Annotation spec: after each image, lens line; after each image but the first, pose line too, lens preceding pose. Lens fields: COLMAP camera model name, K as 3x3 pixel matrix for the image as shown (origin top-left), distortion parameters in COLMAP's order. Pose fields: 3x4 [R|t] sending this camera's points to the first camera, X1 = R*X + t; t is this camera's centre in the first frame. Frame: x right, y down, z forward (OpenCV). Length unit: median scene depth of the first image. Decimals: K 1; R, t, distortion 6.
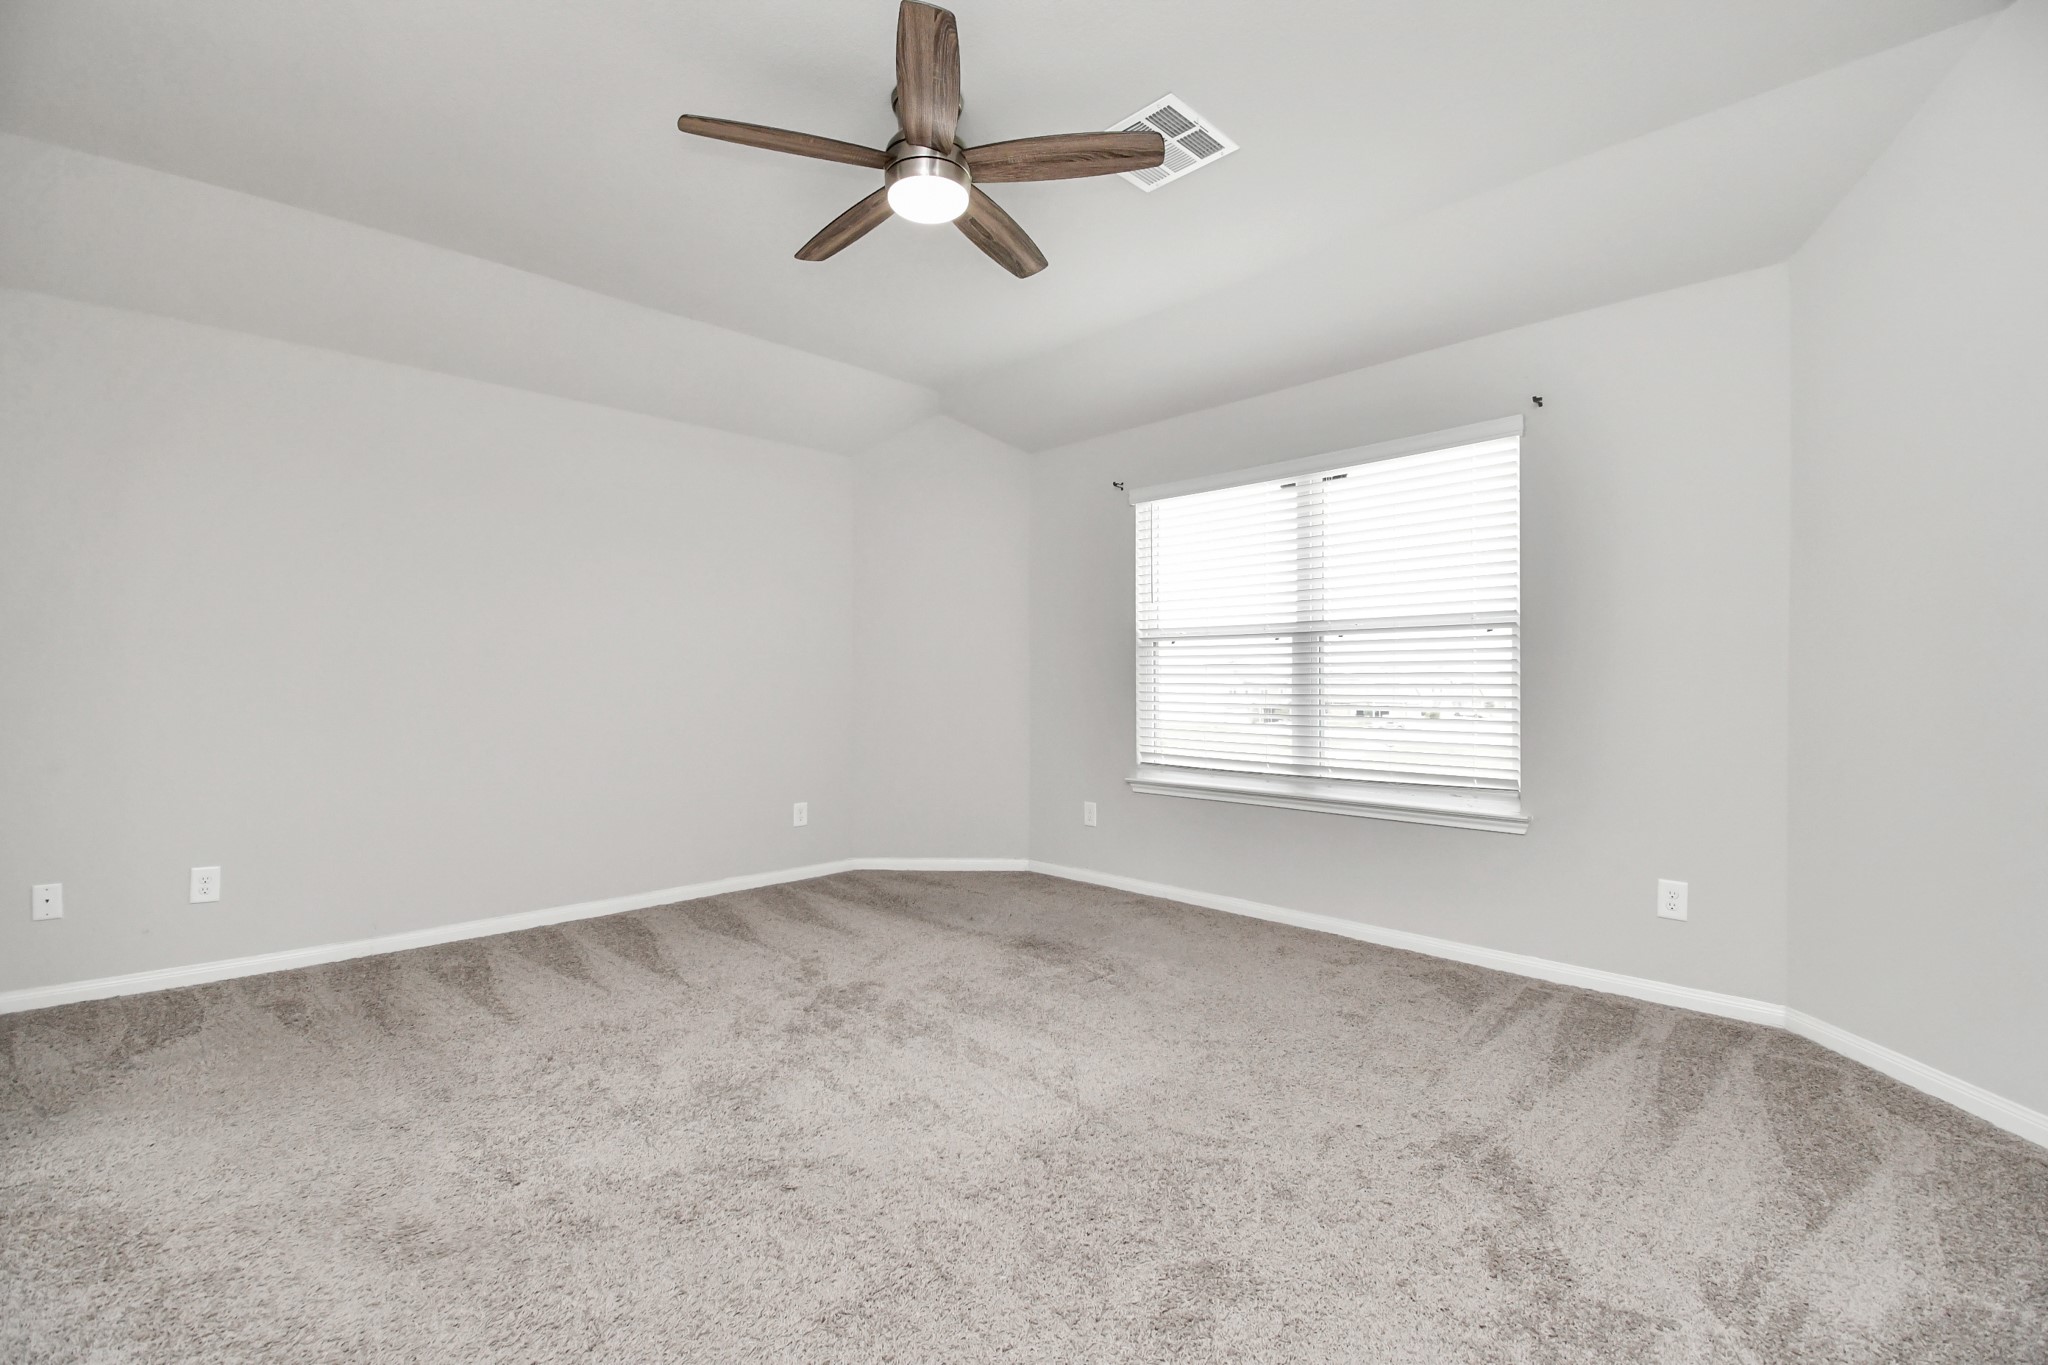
lens RADIAL K [[915.4, 0, 1027.4], [0, 915.4, 691.1], [0, 0, 1]] dist [-0.004863, -0.001039]
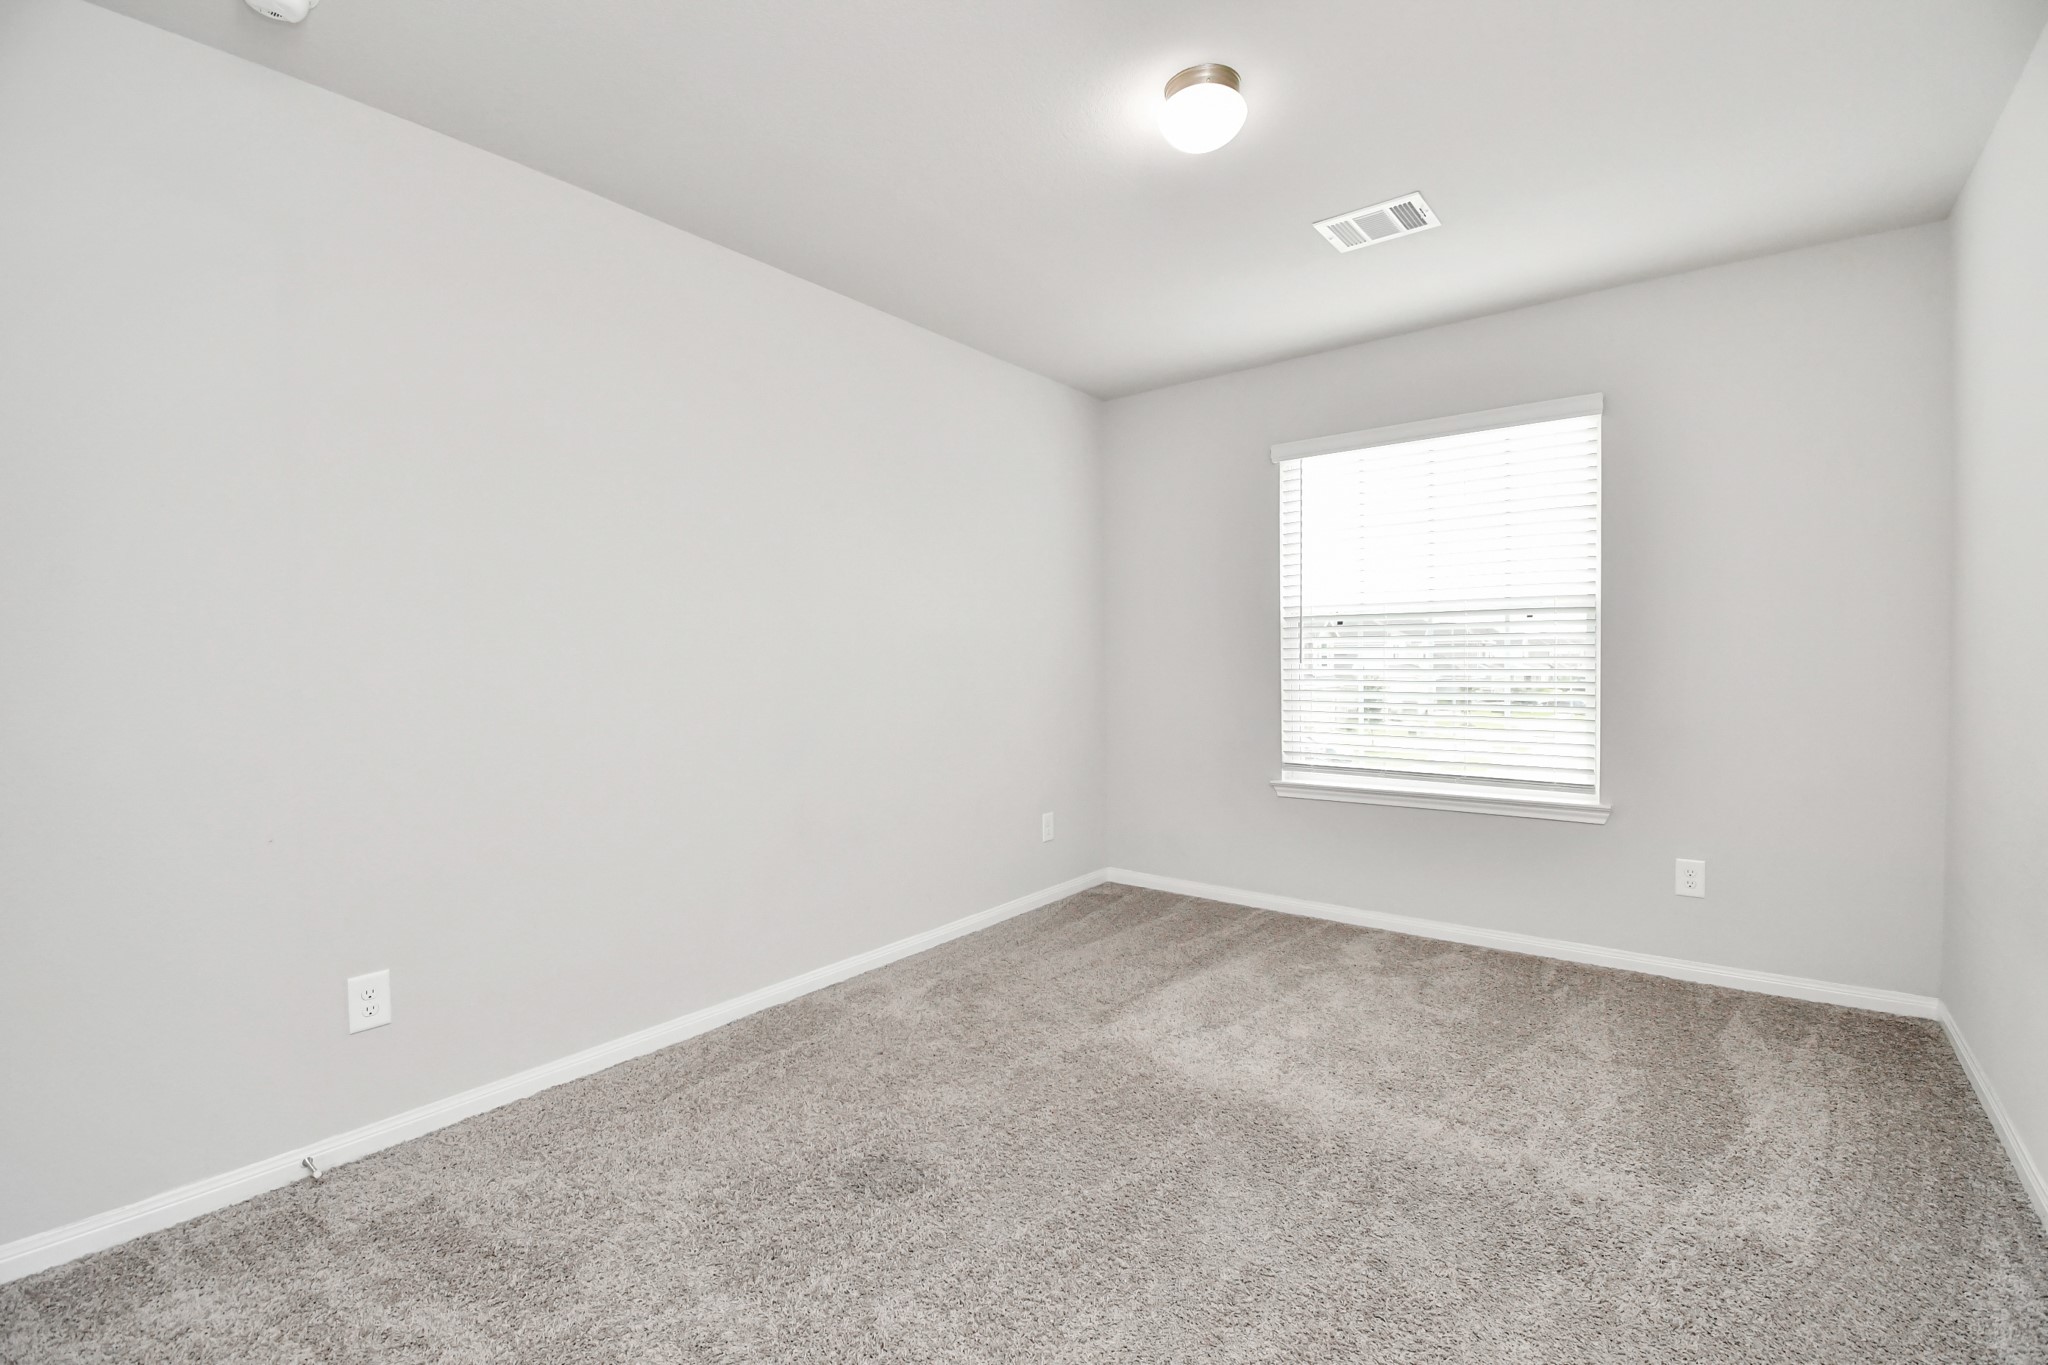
lens RADIAL K [[842.6, 0, 1026.0], [0, 842.6, 695.6], [0, 0, 1]] dist [-0.014791, -0.000195]
pose [[0.985462, -0.009109, 0.169654, -0.255192], [0.005560, 0.999756, 0.021382, -0.003059], [-0.169807, -0.020128, 0.985272, 0.263378]]
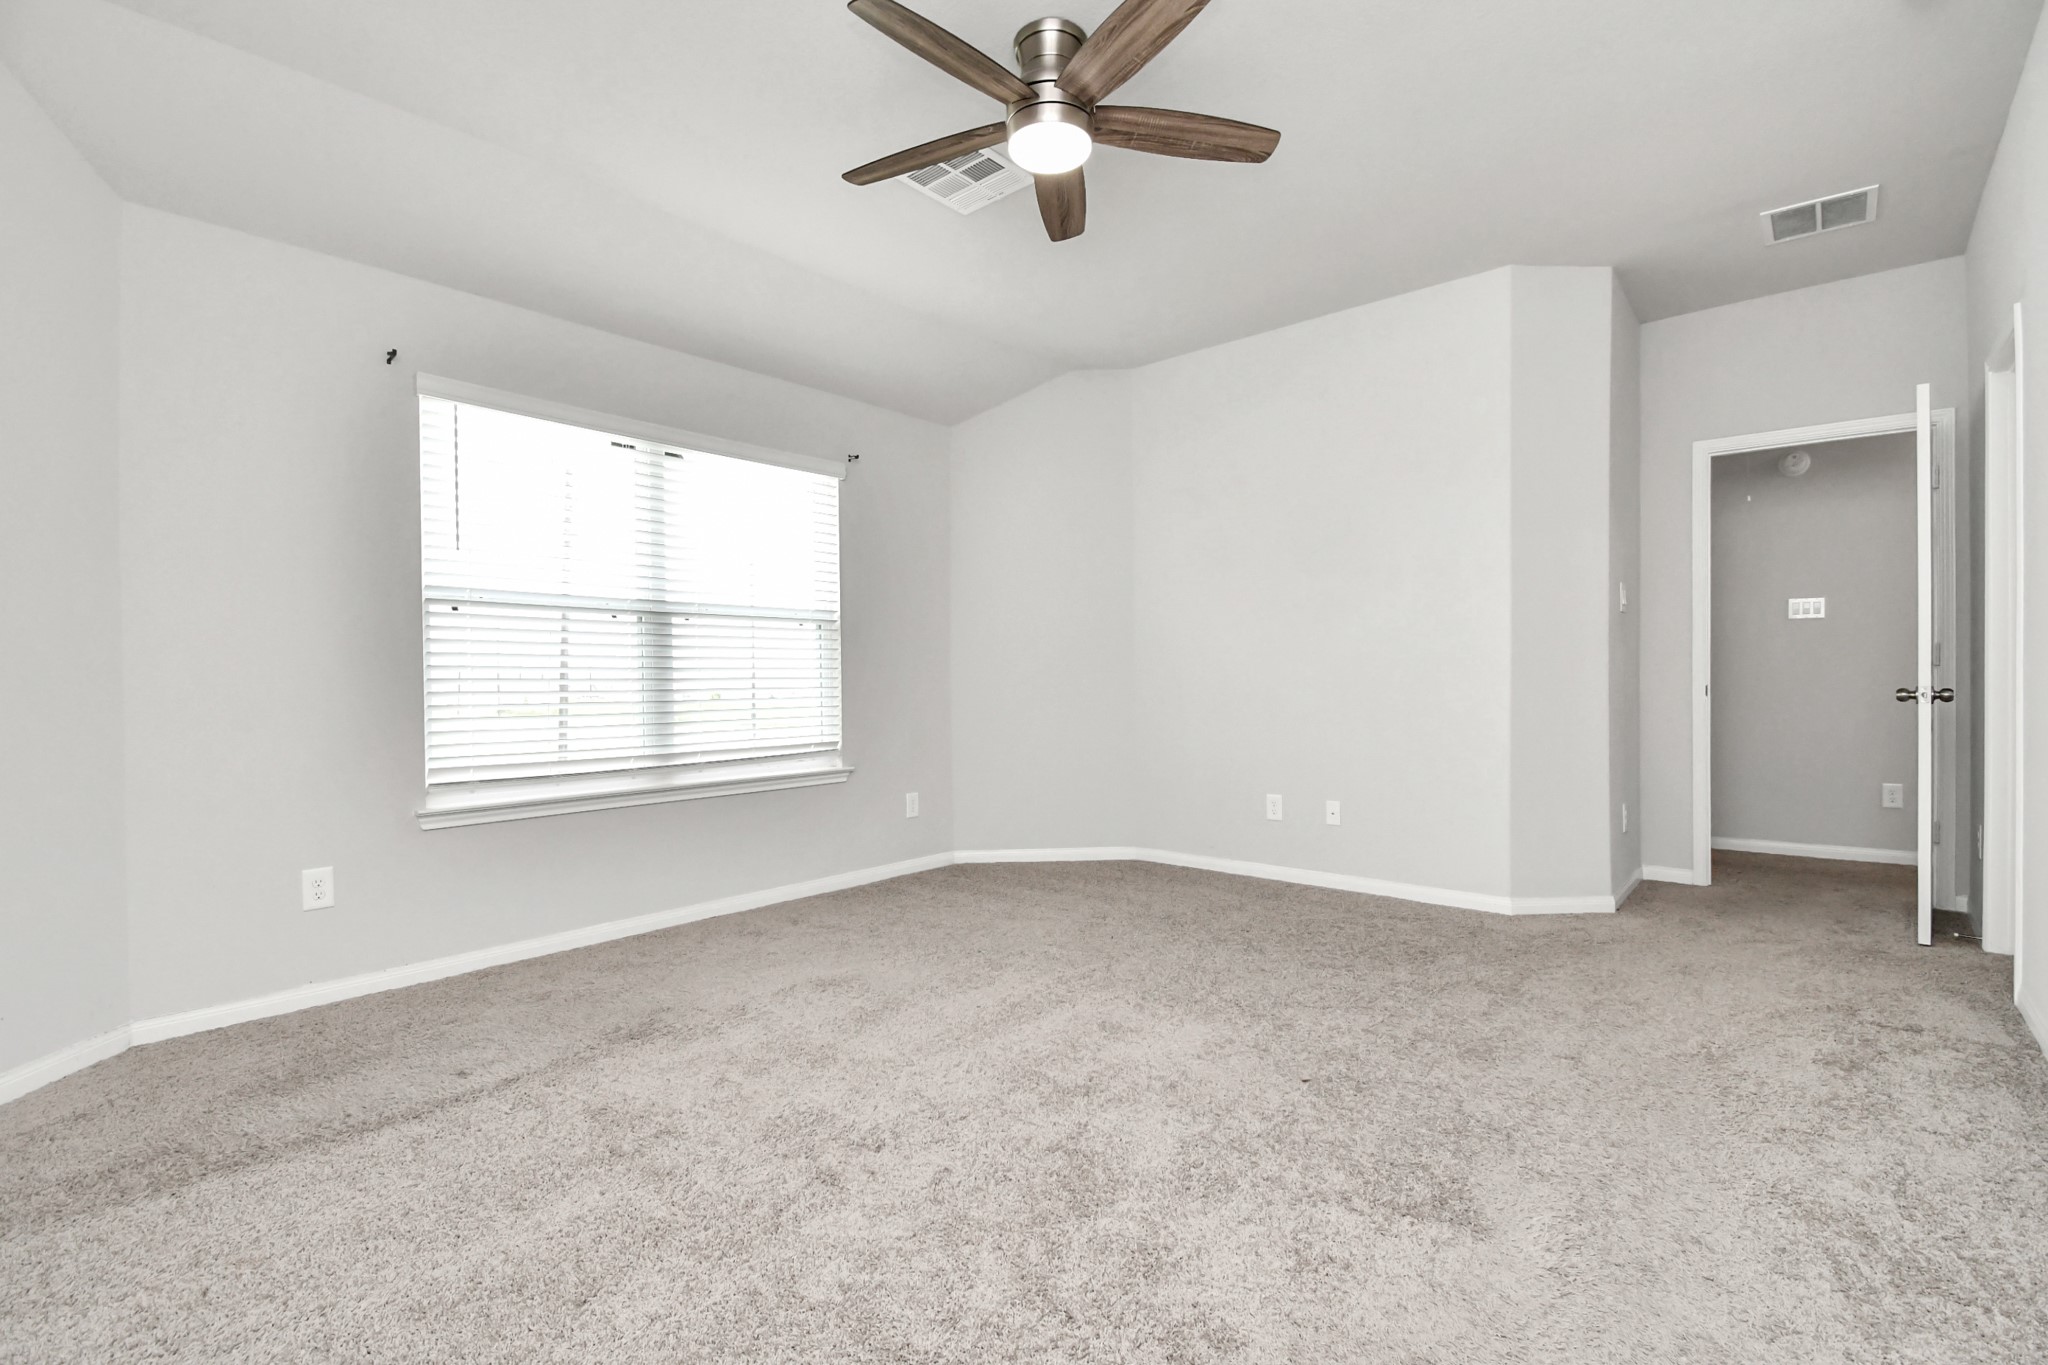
lens RADIAL K [[915.4, 0, 1040.1], [0, 915.4, 683.1], [0, 0, 1]] dist [-0.004863, -0.001039]
pose [[-0.098403, -0.014177, 0.995046, -0.594010], [0.006182, 0.999871, 0.014857, -0.003187], [-0.995127, 0.007614, -0.098303, 0.628662]]
